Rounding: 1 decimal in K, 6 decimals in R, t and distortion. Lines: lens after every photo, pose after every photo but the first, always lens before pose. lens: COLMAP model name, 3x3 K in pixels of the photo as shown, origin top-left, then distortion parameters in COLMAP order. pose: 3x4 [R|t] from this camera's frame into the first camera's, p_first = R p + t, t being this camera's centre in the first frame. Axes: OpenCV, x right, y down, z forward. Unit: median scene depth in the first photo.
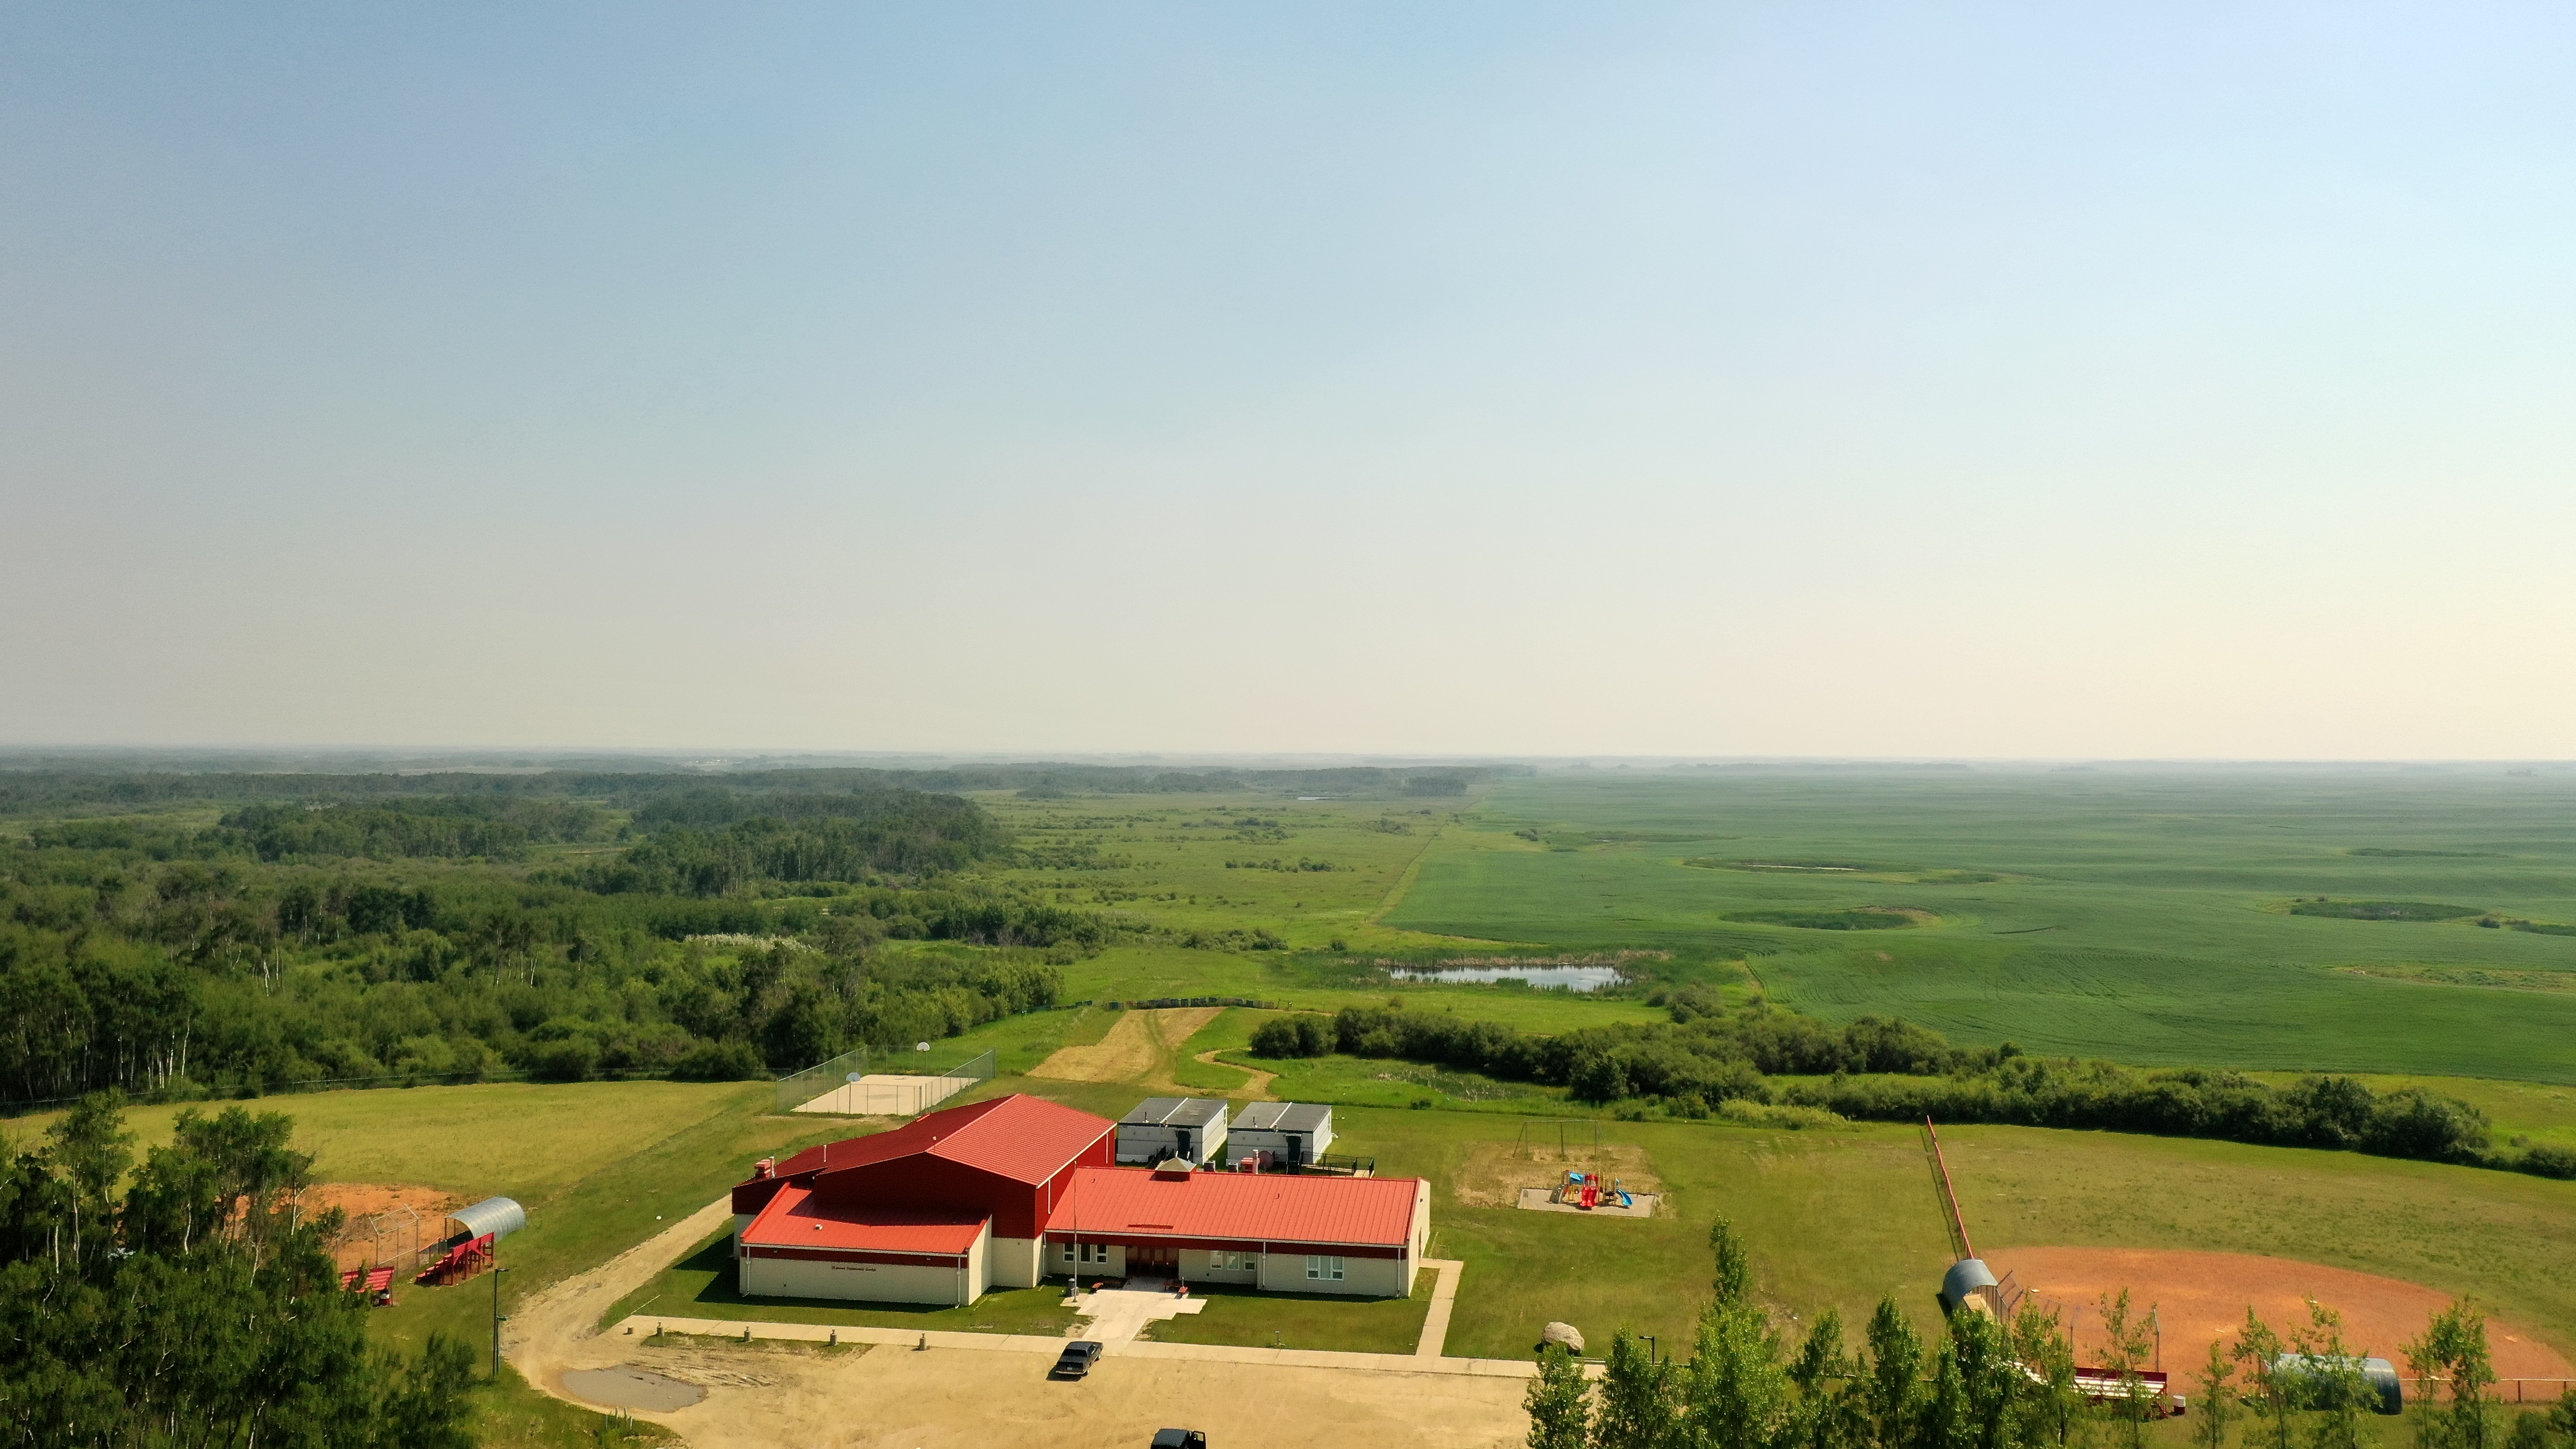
lens RADIAL K [[2022.7, 0, 1293.9], [0, 2022.7, 731.2], [0, 0, 1]] dist [0.004214, -0.003981]
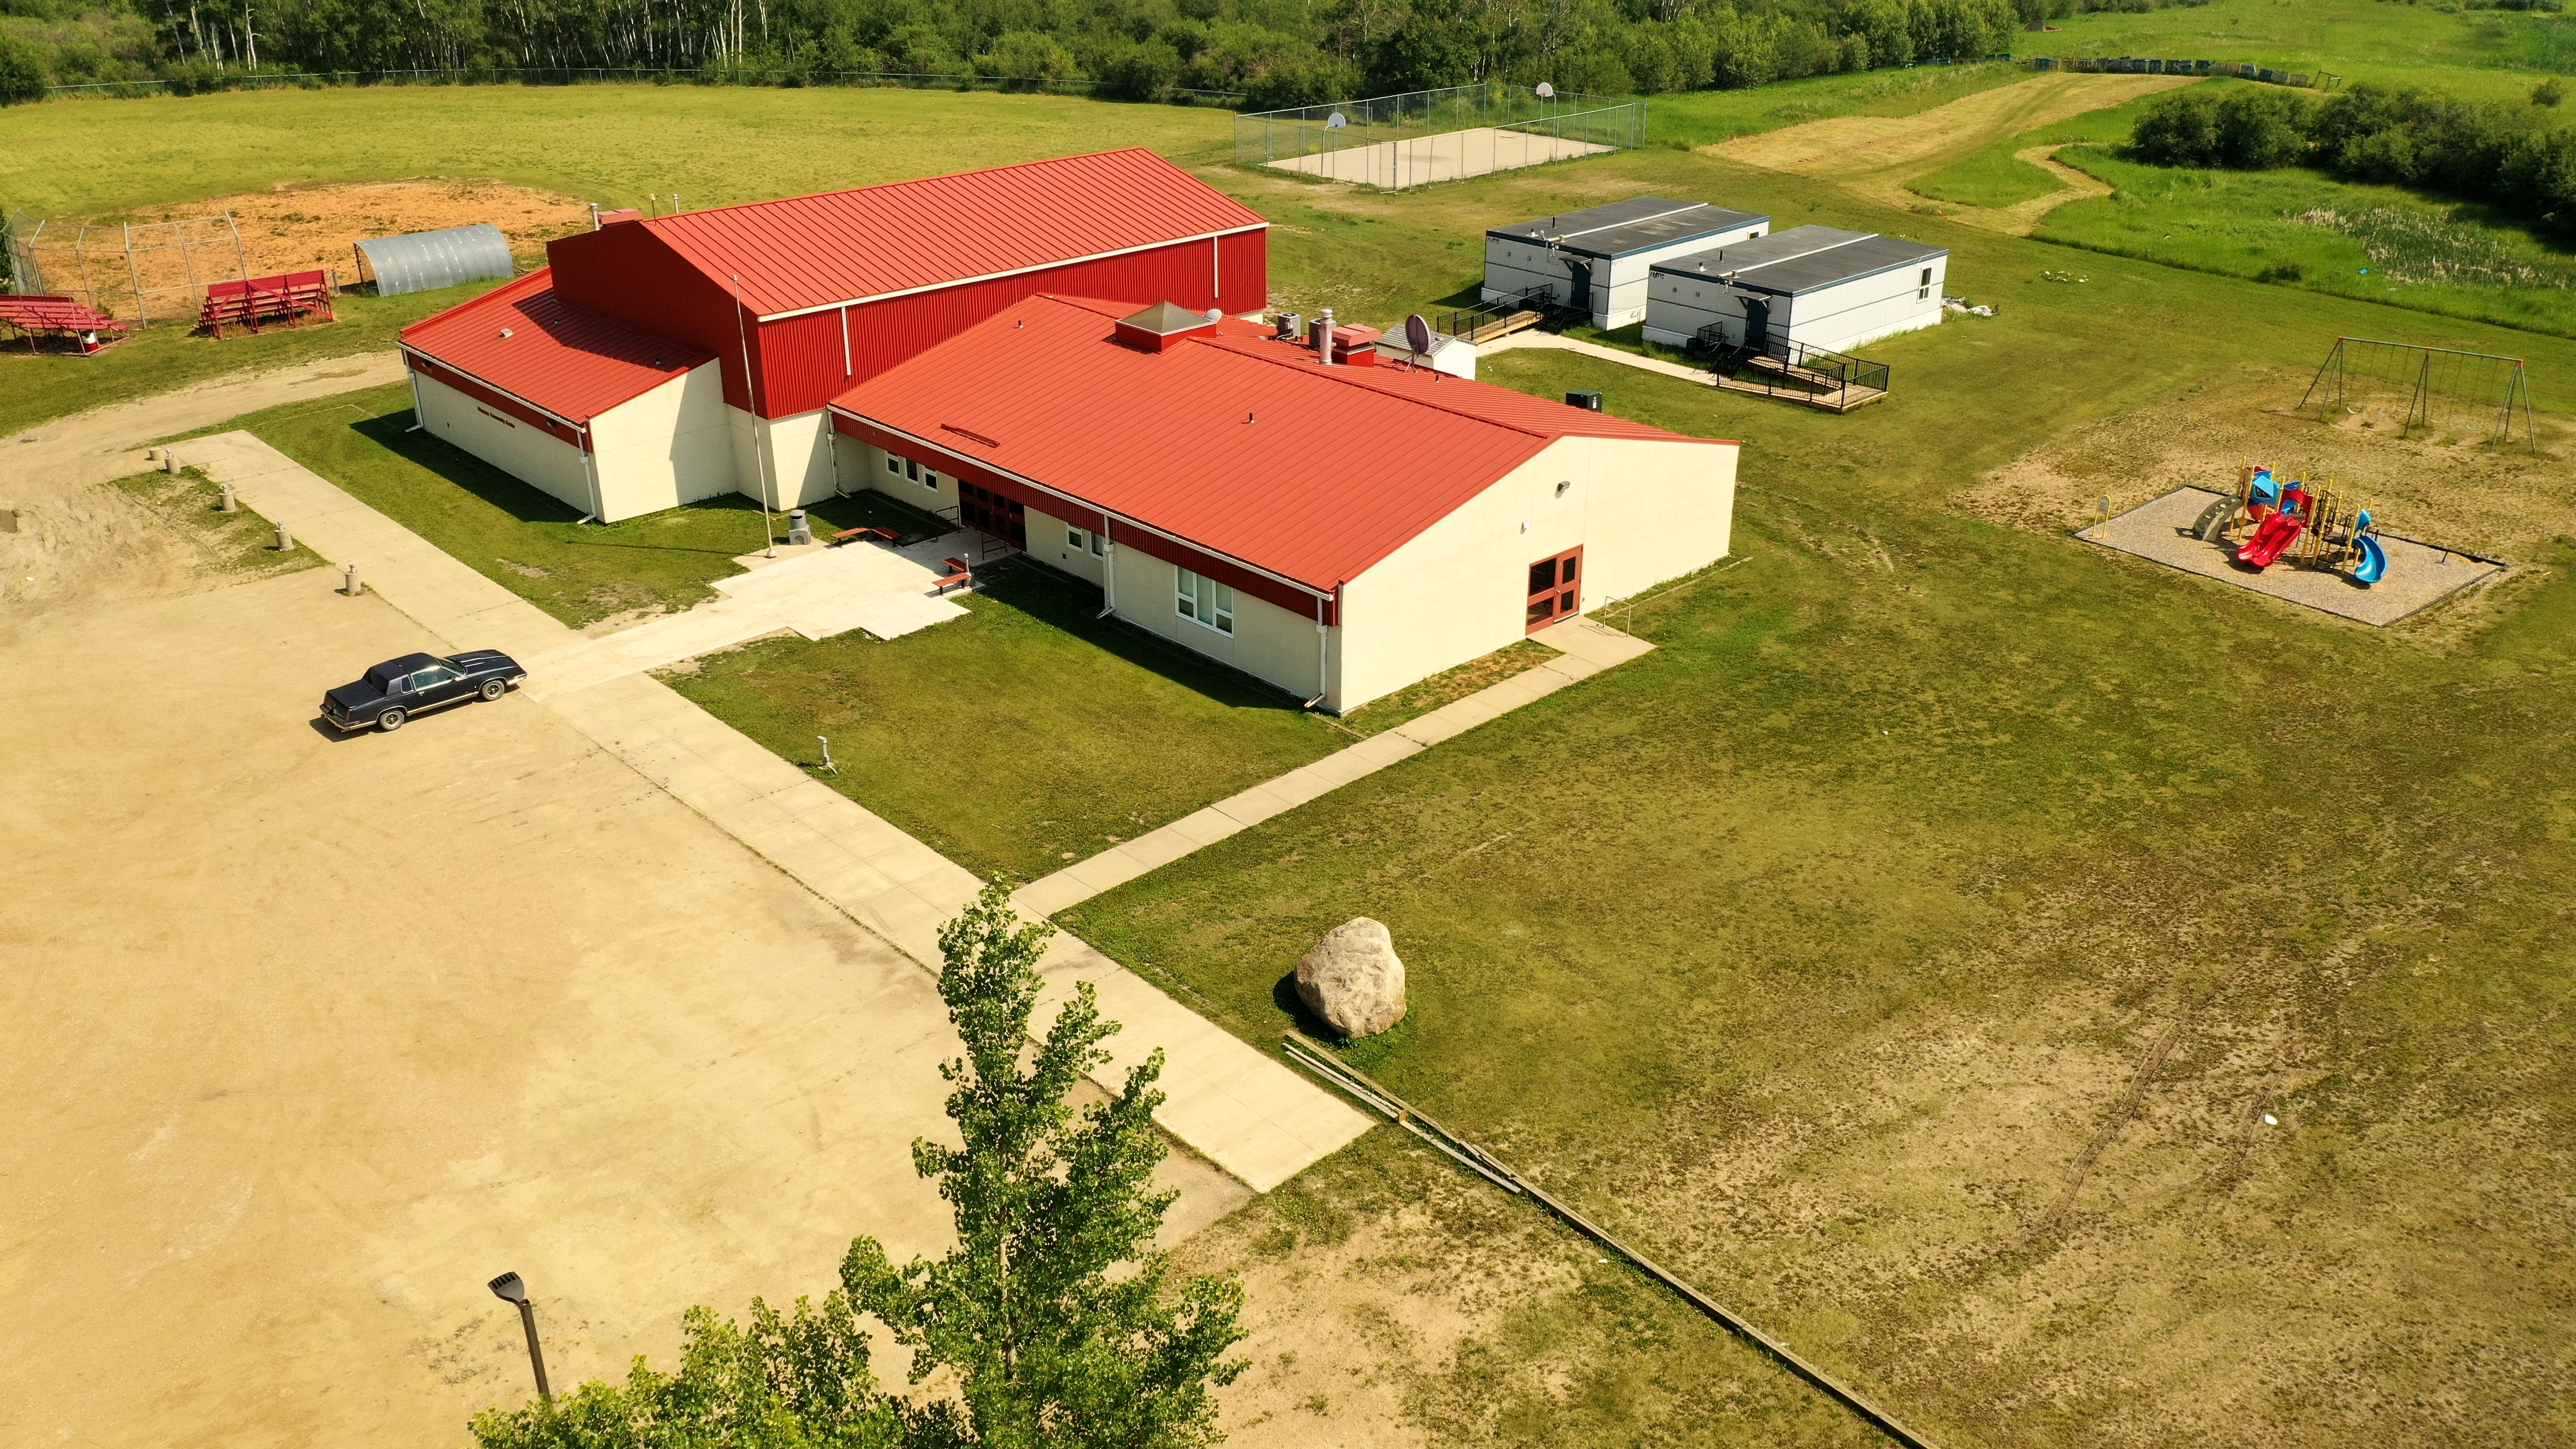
lens RADIAL K [[2022.7, 0, 1291.1], [0, 2022.7, 708.1], [0, 0, 1]] dist [0.004214, -0.003981]
pose [[0.785747, 0.248607, -0.566389, 0.185105], [0.011991, 0.909380, 0.415793, 0.072627], [0.618432, -0.333500, 0.711562, 0.468016]]
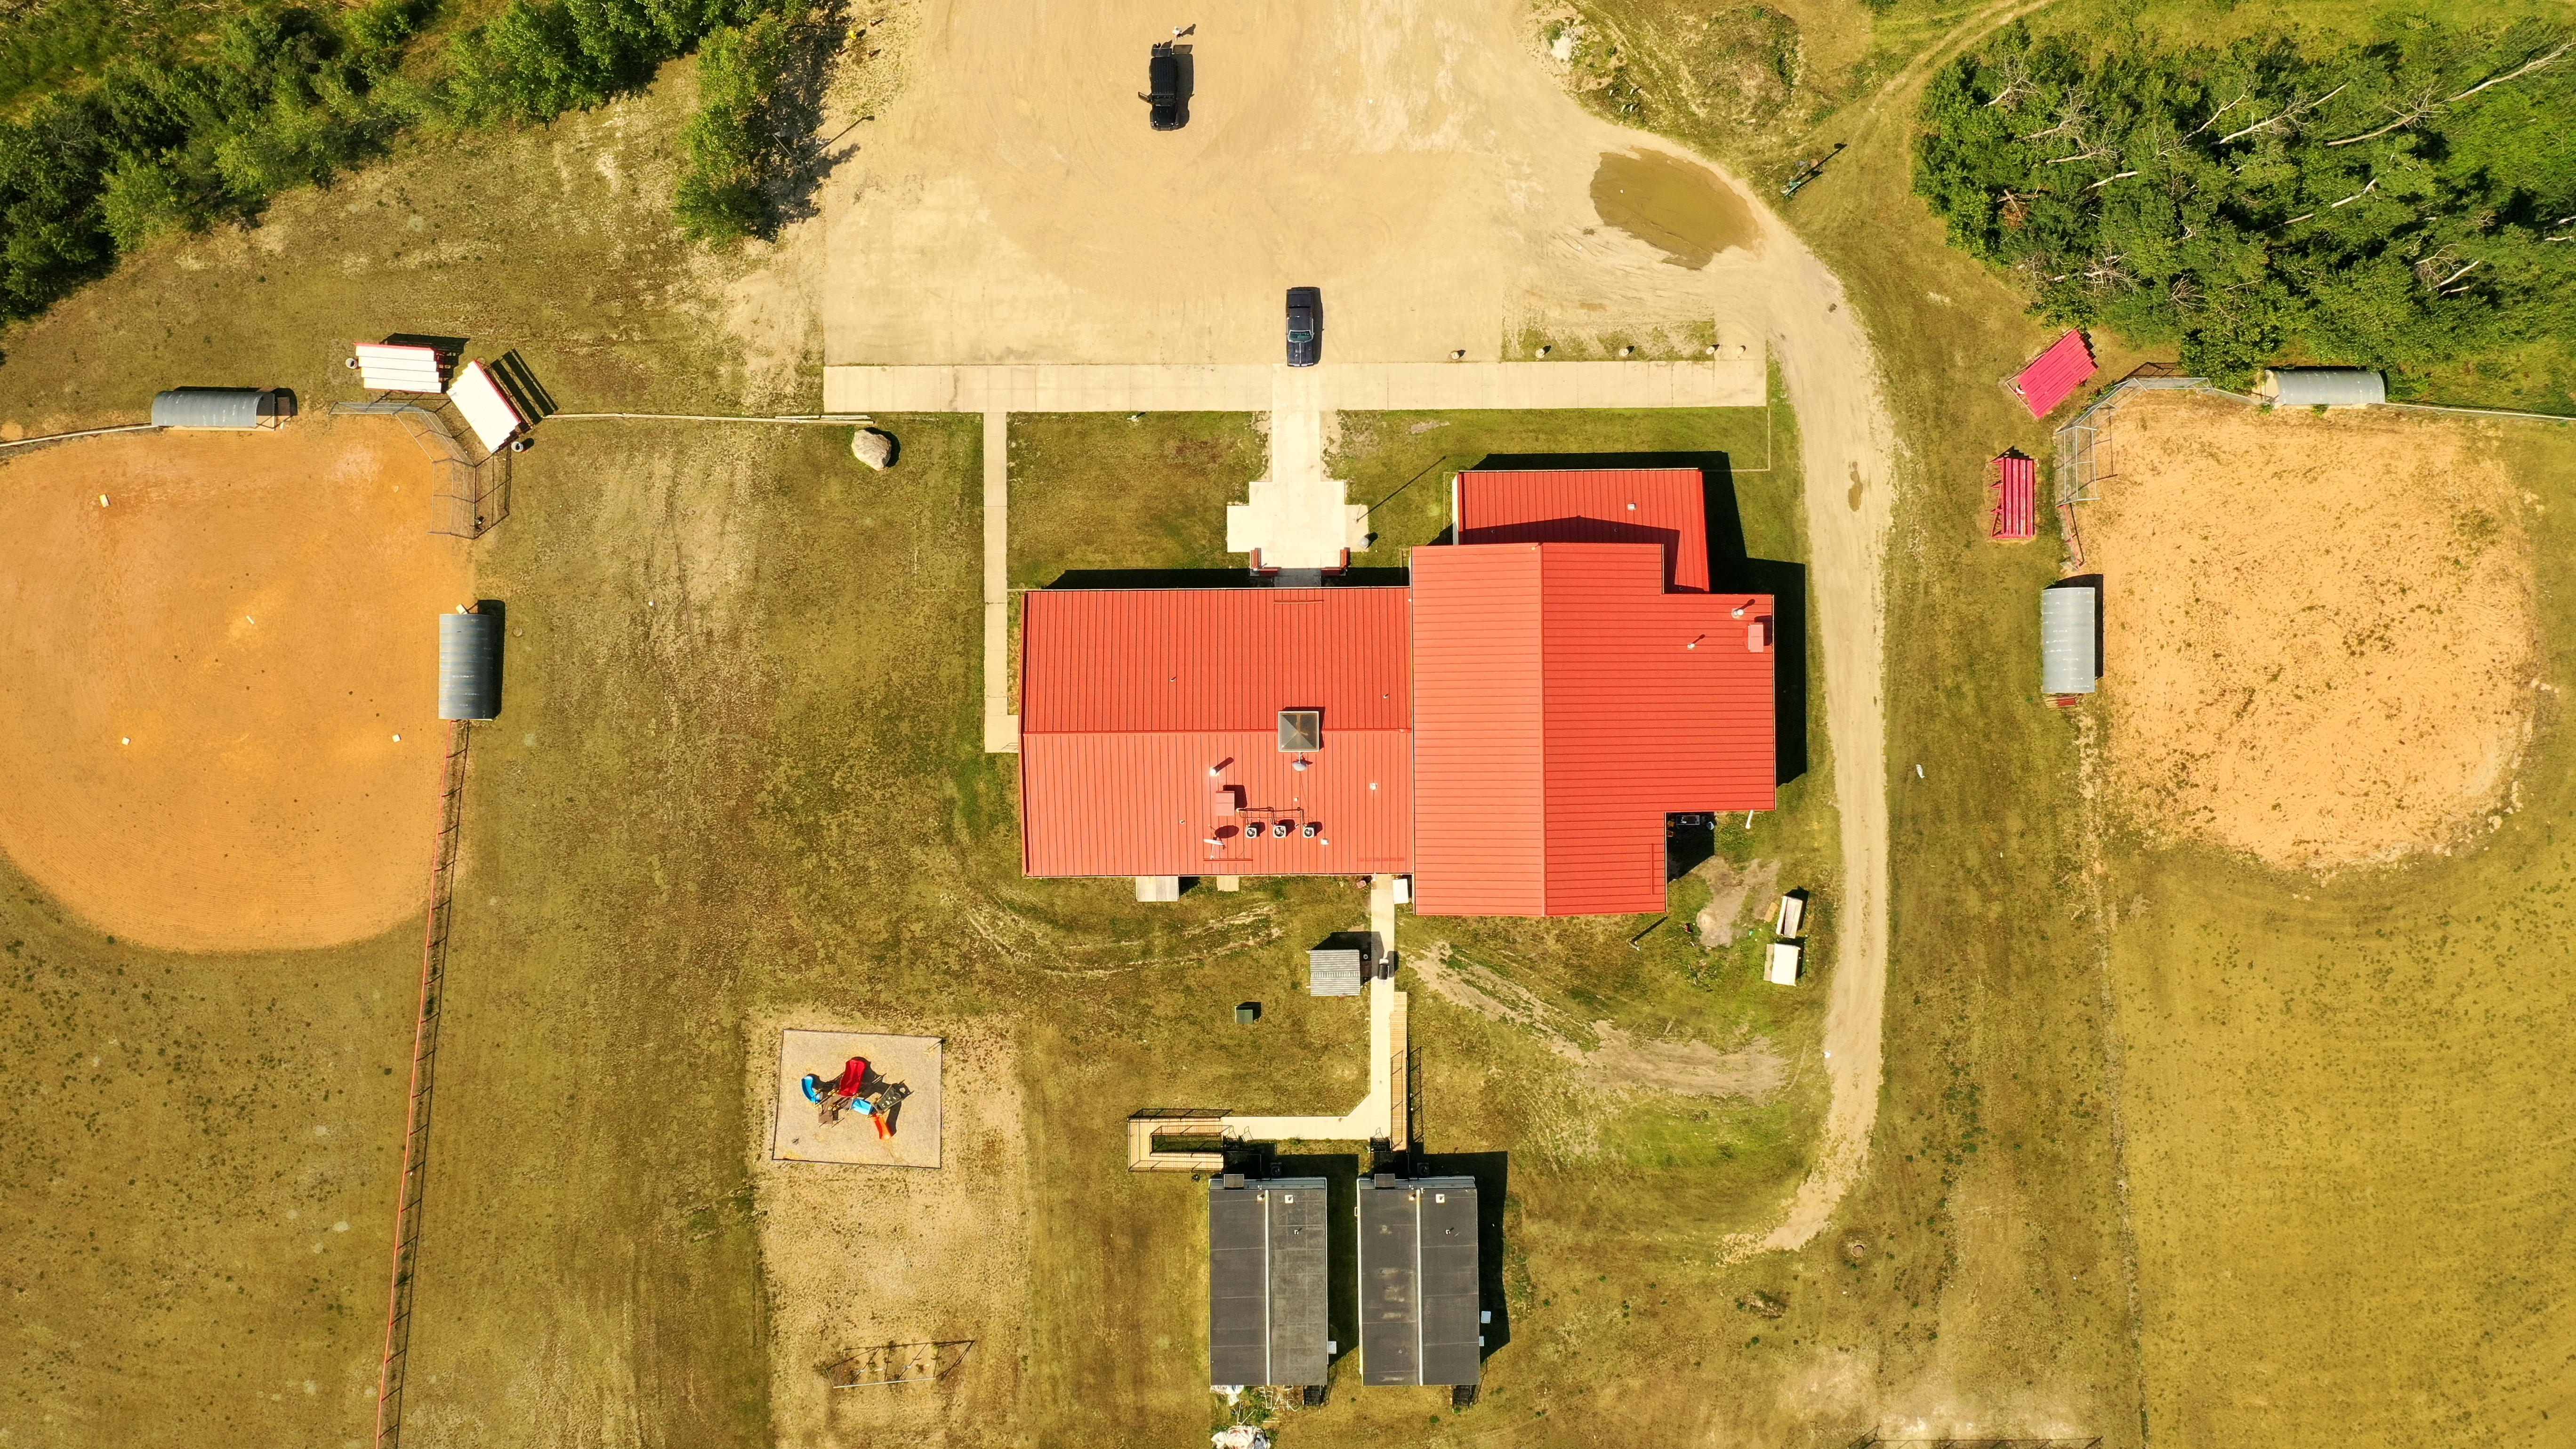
lens RADIAL K [[2022.7, 0, 1288.9], [0, 2022.7, 724.8], [0, 0, 1]] dist [0.004214, -0.003981]
pose [[-0.988540, 0.150747, -0.007990, -0.034611], [-0.007860, 0.001460, 0.999968, -0.470970], [0.150754, 0.988571, -0.000259, 0.718071]]
